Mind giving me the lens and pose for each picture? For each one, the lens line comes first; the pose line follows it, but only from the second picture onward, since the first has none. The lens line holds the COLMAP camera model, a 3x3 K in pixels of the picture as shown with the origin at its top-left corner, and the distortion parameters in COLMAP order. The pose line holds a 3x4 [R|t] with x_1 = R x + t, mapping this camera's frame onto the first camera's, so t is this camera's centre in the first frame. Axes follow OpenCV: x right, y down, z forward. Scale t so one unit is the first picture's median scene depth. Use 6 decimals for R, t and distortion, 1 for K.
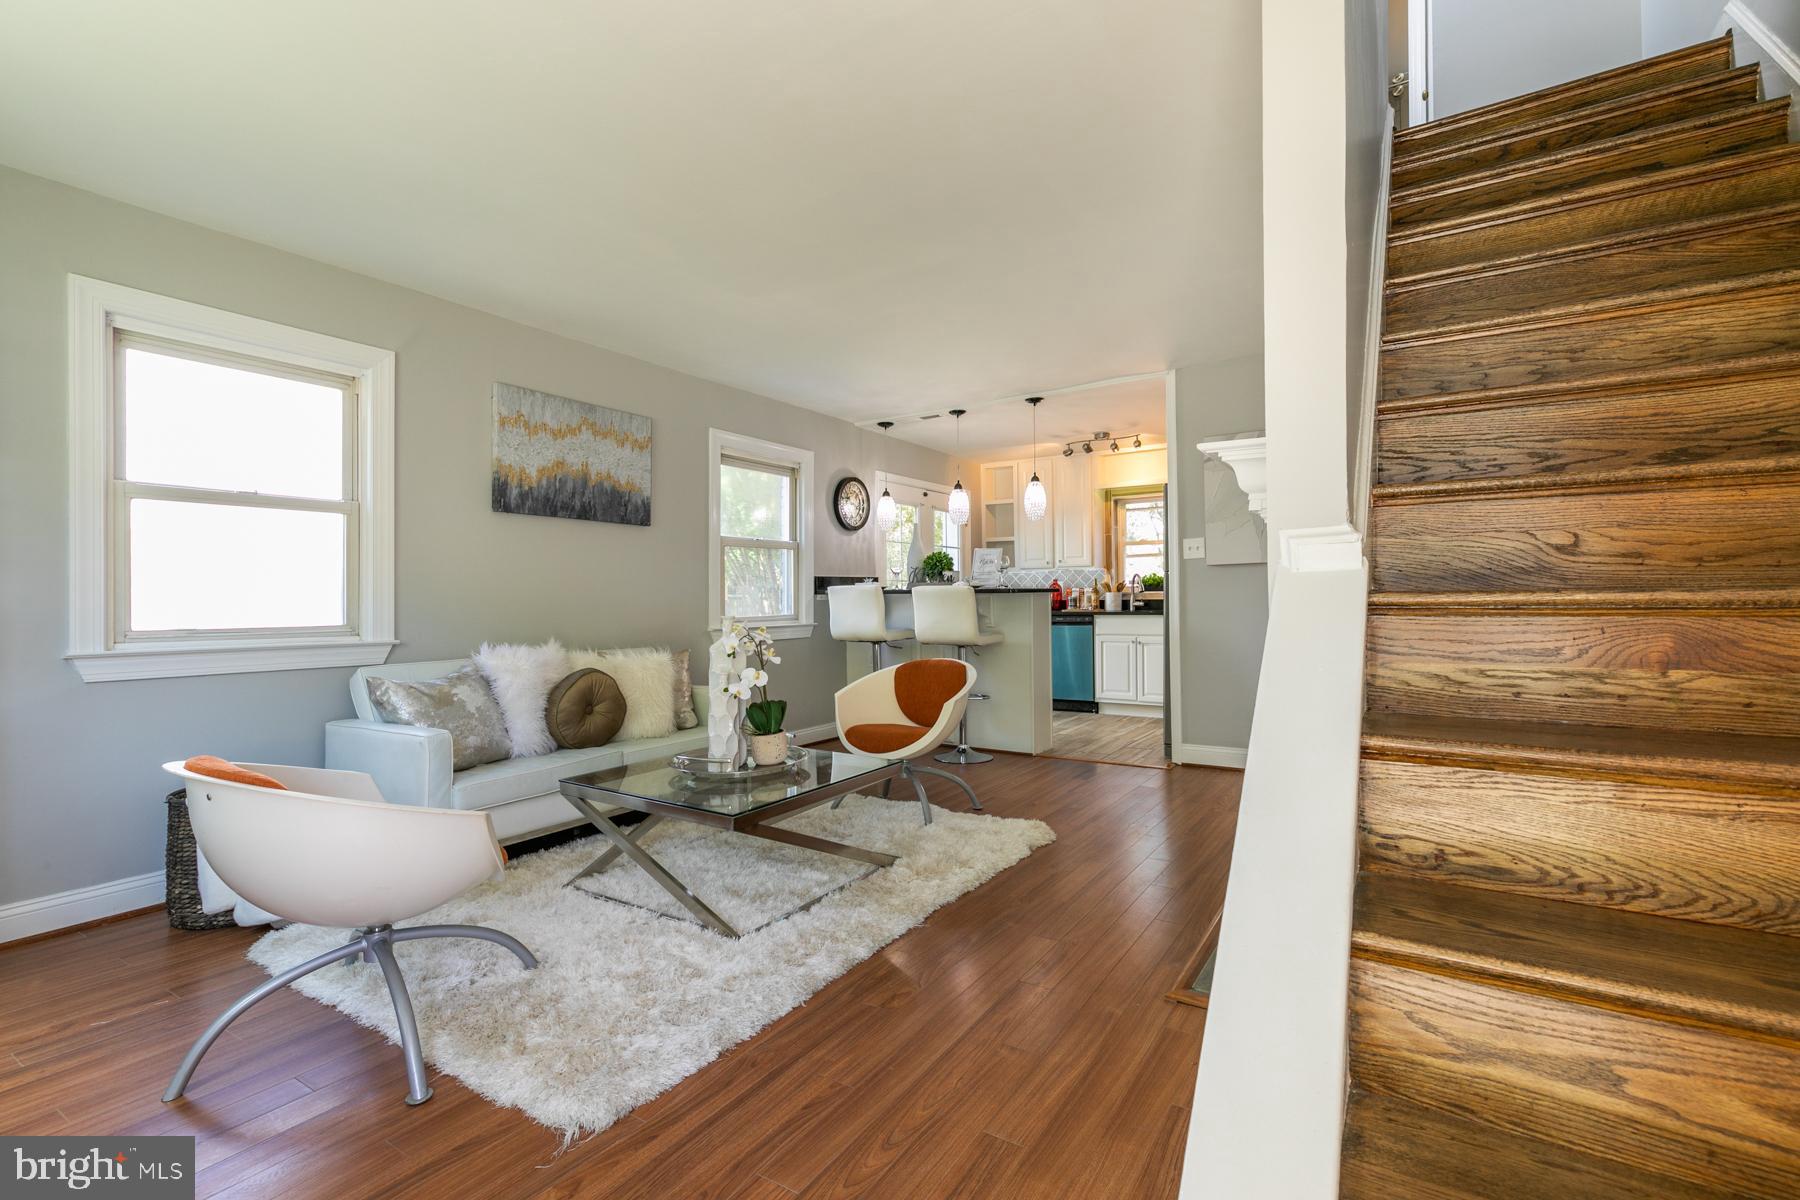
lens RADIAL K [[840.6, 0, 913.6], [0, 840.6, 594.6], [0, 0, 1]] dist [0.015111, -0.002157]
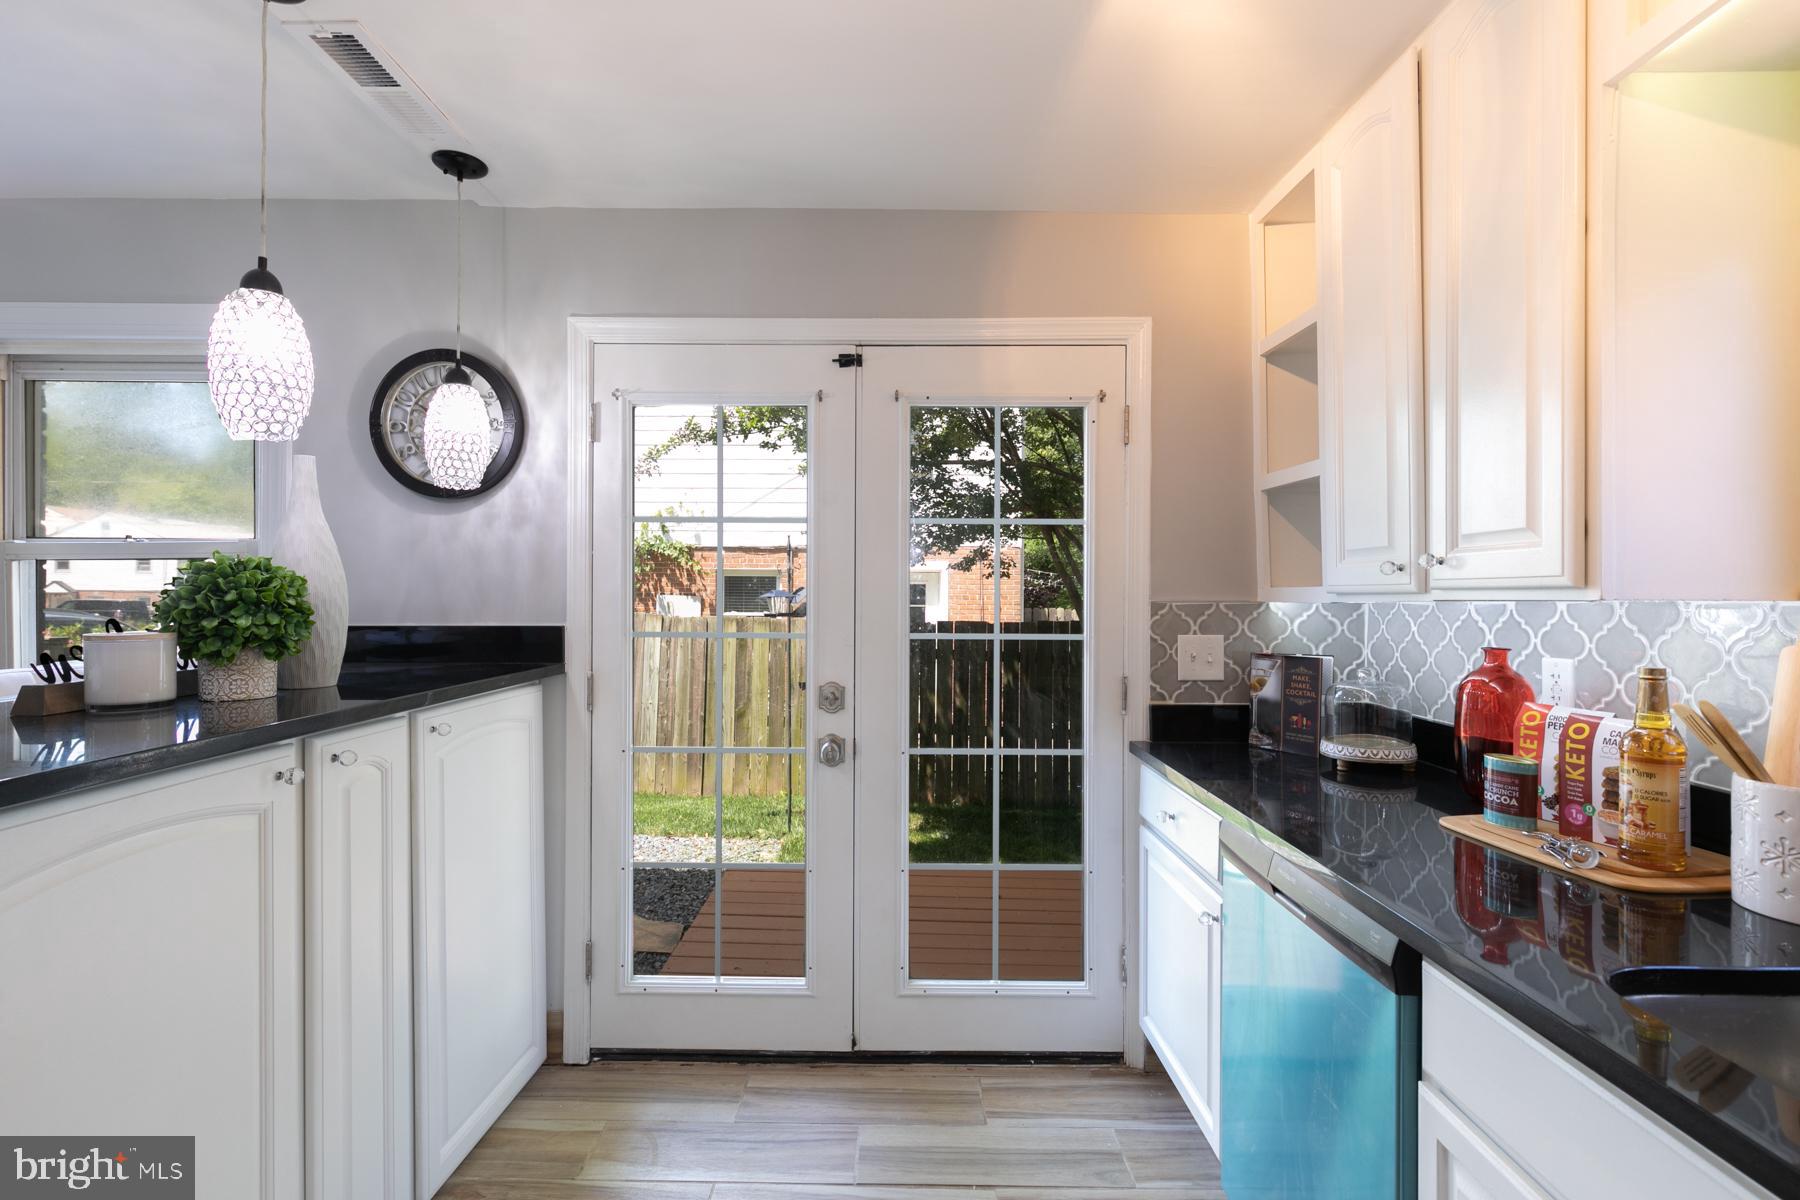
lens RADIAL K [[840.6, 0, 886.8], [0, 840.6, 595.3], [0, 0, 1]] dist [0.015111, -0.002157]
pose [[0.519829, 0.012670, -0.854176, 0.526928], [-0.006498, 0.999920, 0.010877, -0.062893], [0.854246, -0.000104, 0.519870, 1.537498]]
